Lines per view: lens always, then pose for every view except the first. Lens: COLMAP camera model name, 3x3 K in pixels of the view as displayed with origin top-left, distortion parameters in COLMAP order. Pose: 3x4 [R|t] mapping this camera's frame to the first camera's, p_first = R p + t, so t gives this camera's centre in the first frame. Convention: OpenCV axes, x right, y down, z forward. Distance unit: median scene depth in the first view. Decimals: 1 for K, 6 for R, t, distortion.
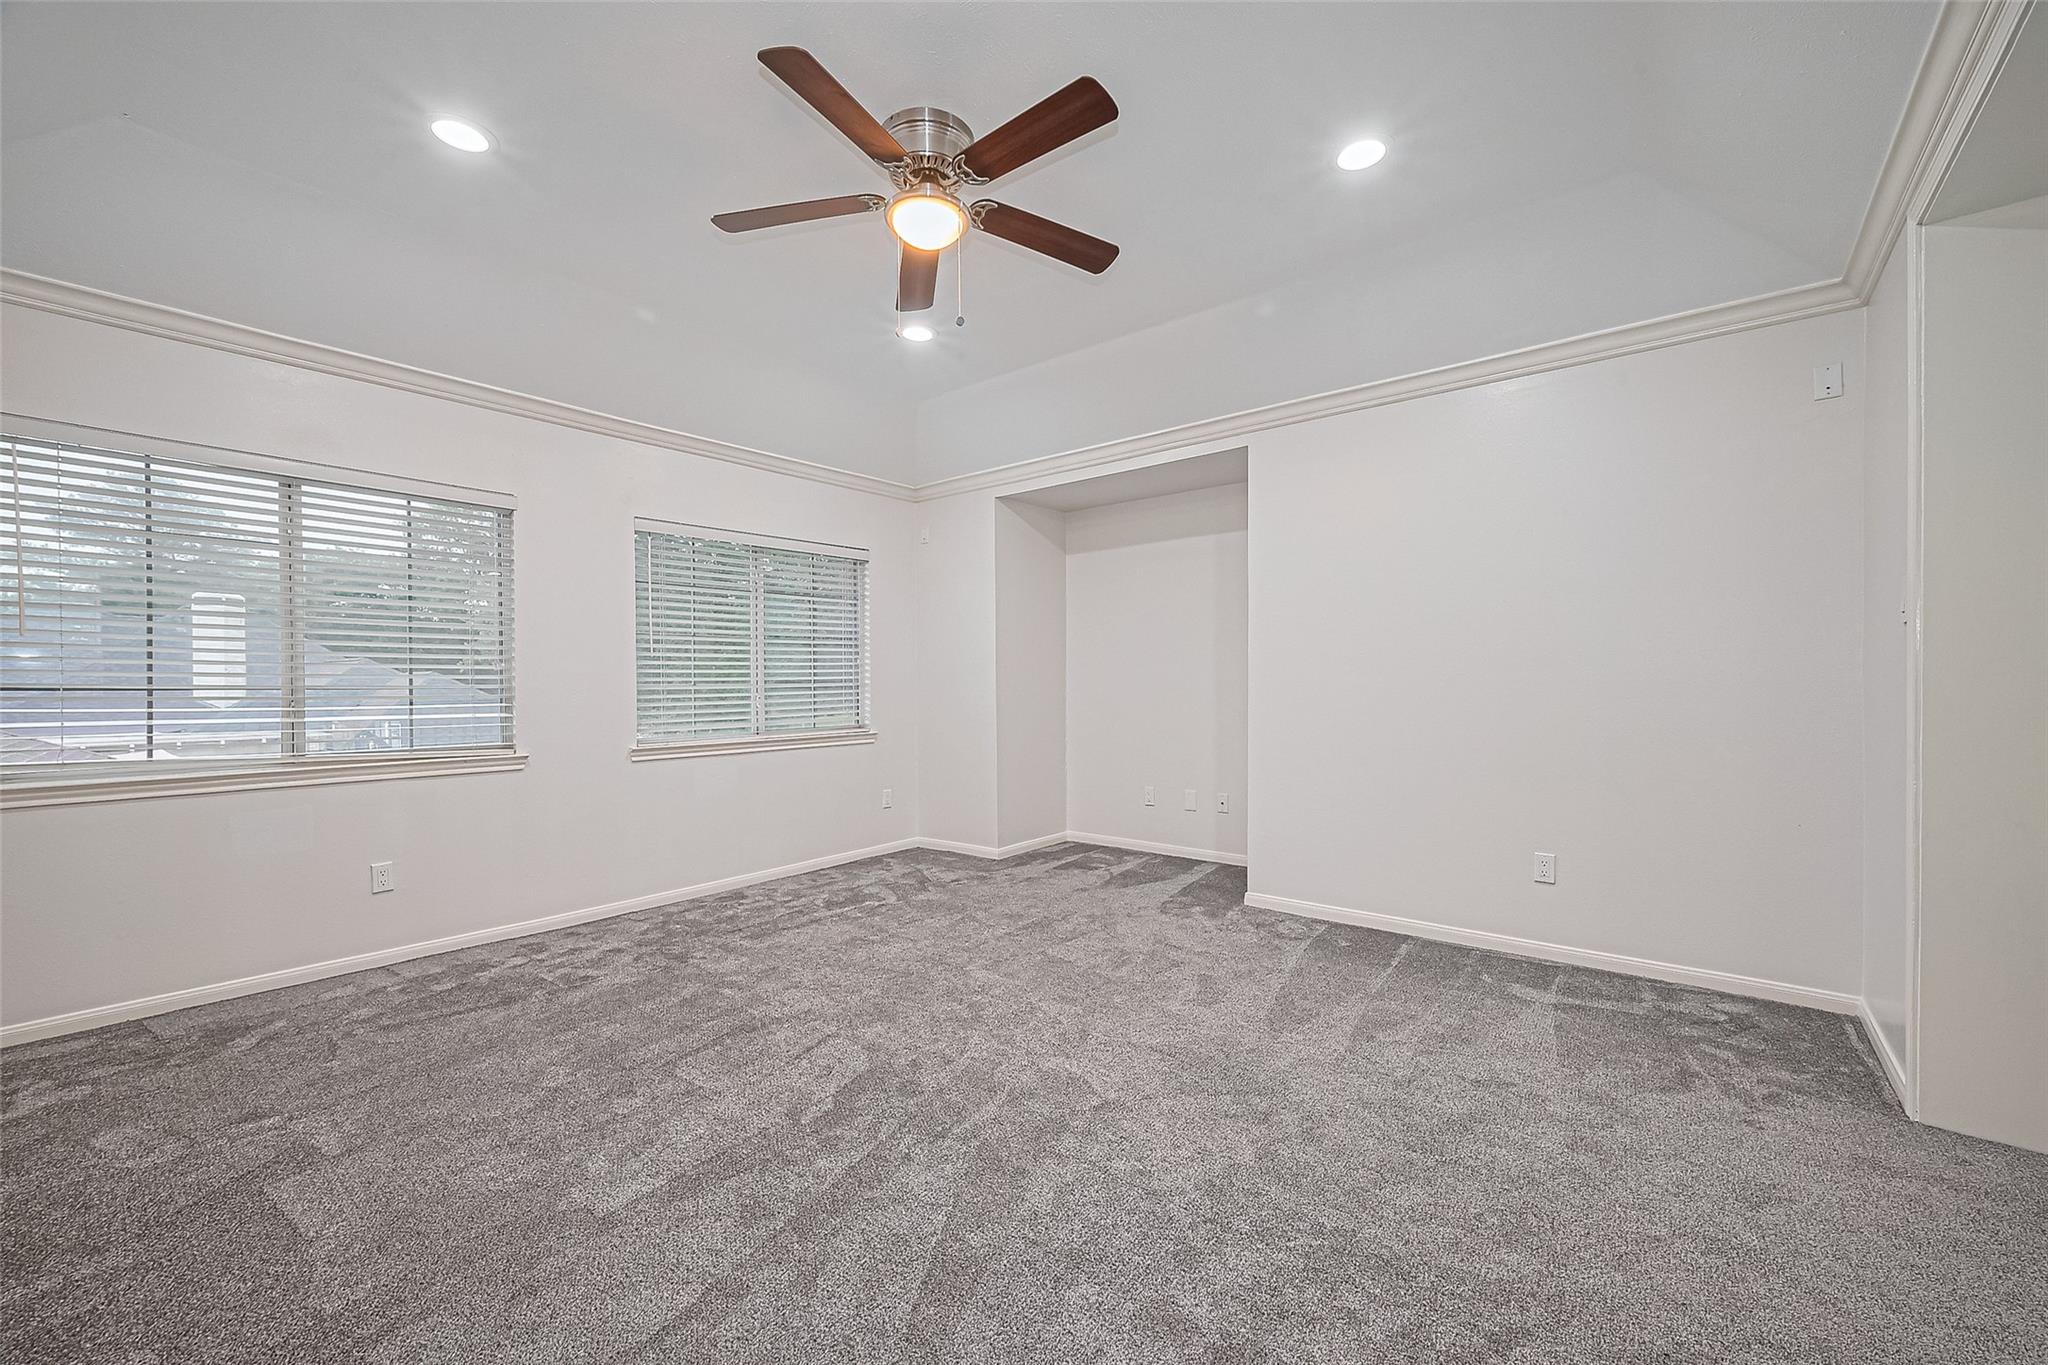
lens RADIAL K [[816.1, 0, 1019.7], [0, 816.1, 692.8], [0, 0, 1]] dist [-0.001023, -0.000405]
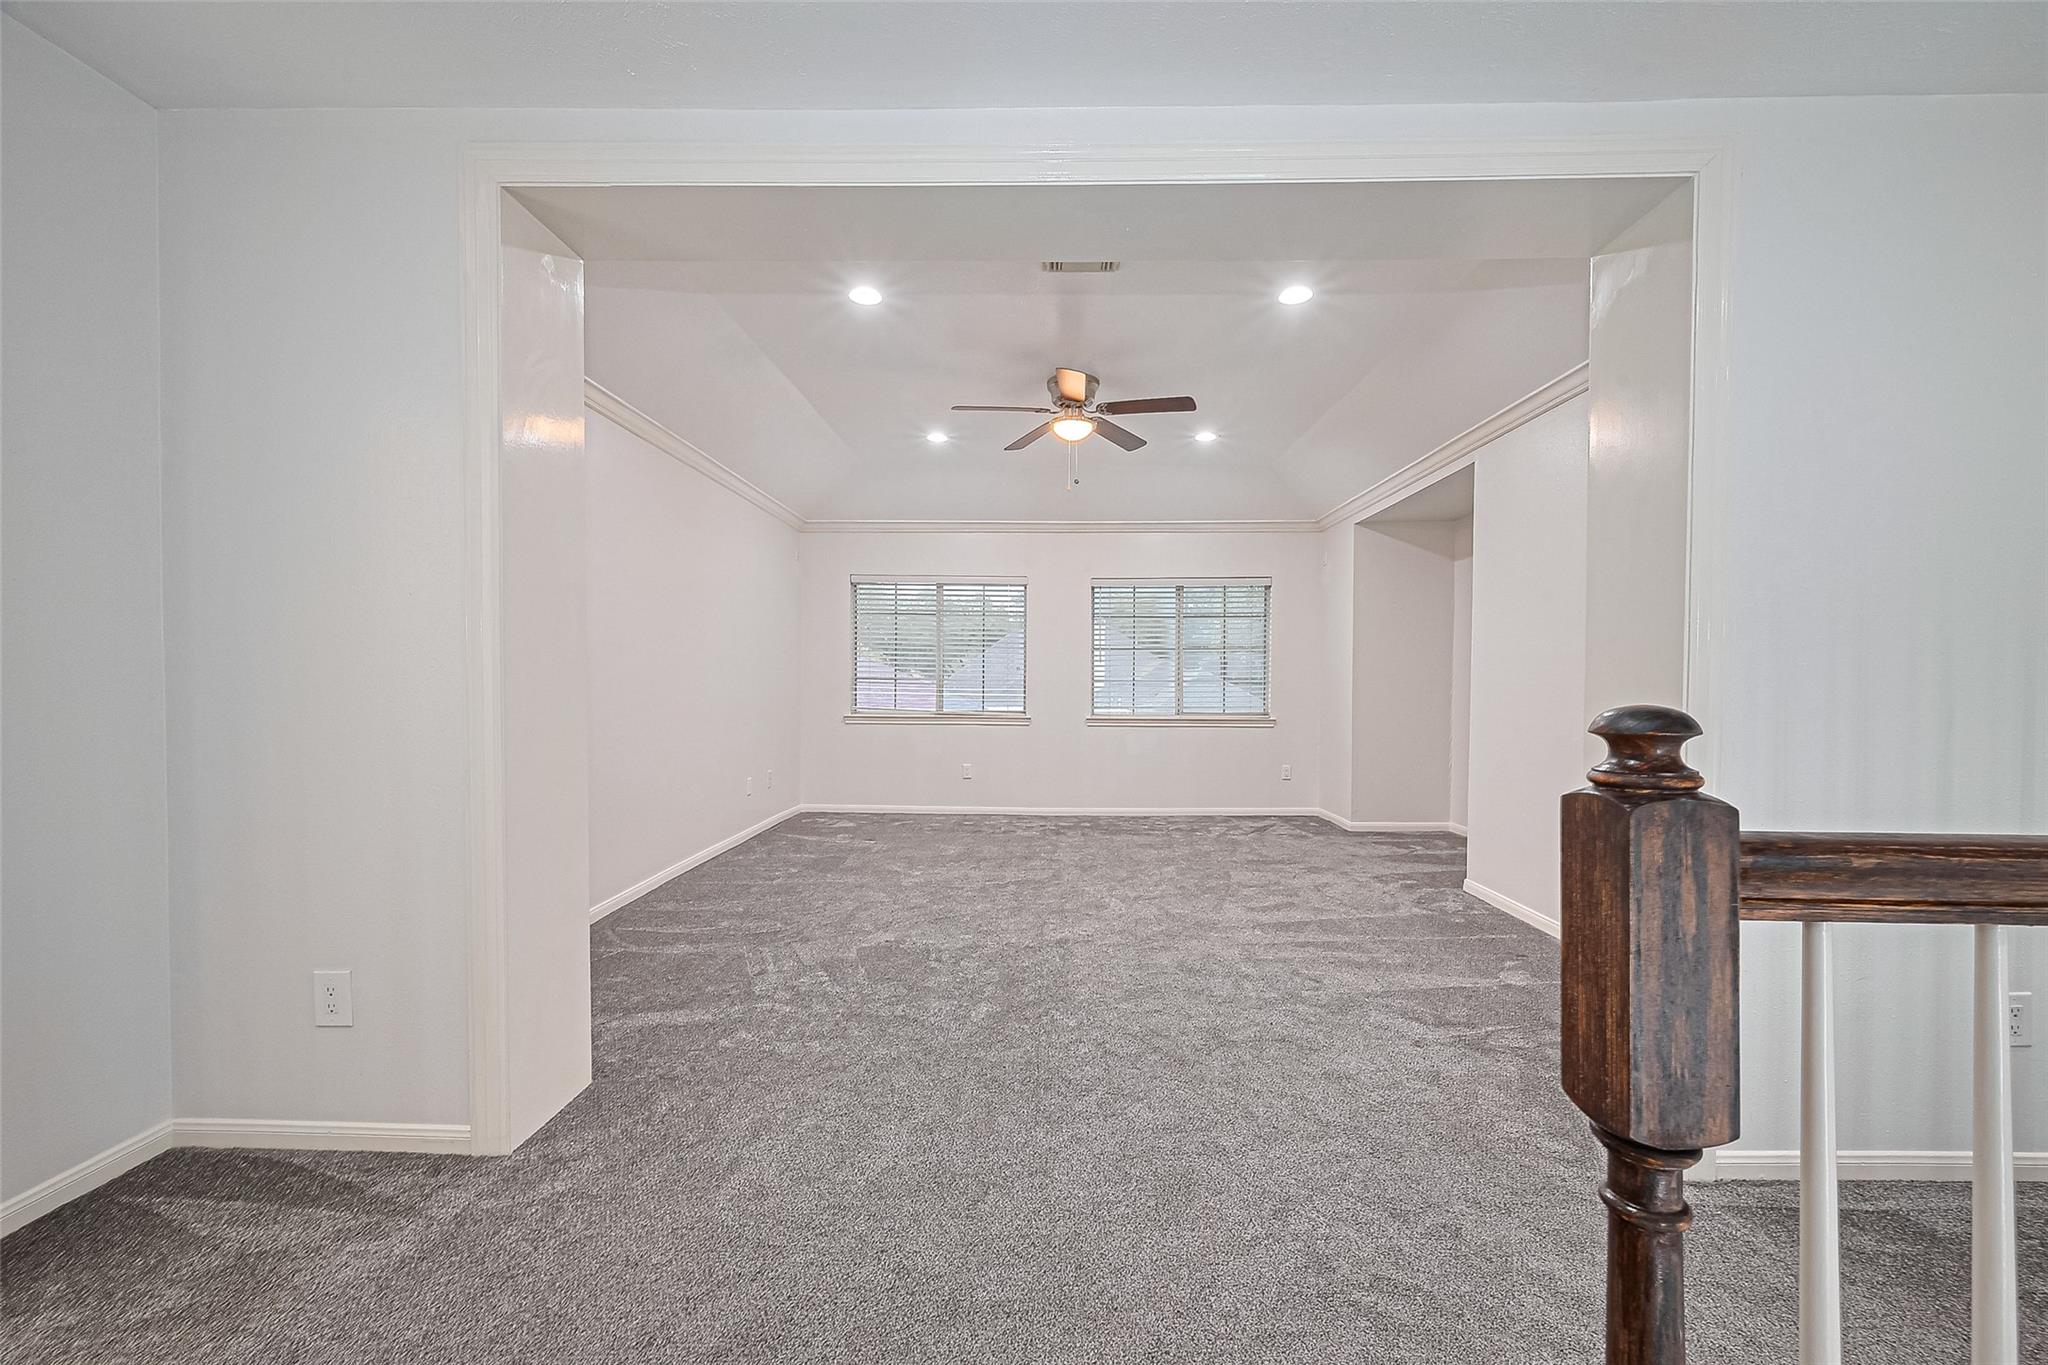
lens RADIAL K [[816.1, 0, 1019.7], [0, 816.1, 692.8], [0, 0, 1]] dist [-0.001023, -0.000405]
pose [[0.603457, 0.023525, -0.797049, 0.980933], [-0.020362, 0.999693, 0.014089, -0.004637], [0.797136, 0.007727, 0.603751, -0.151051]]
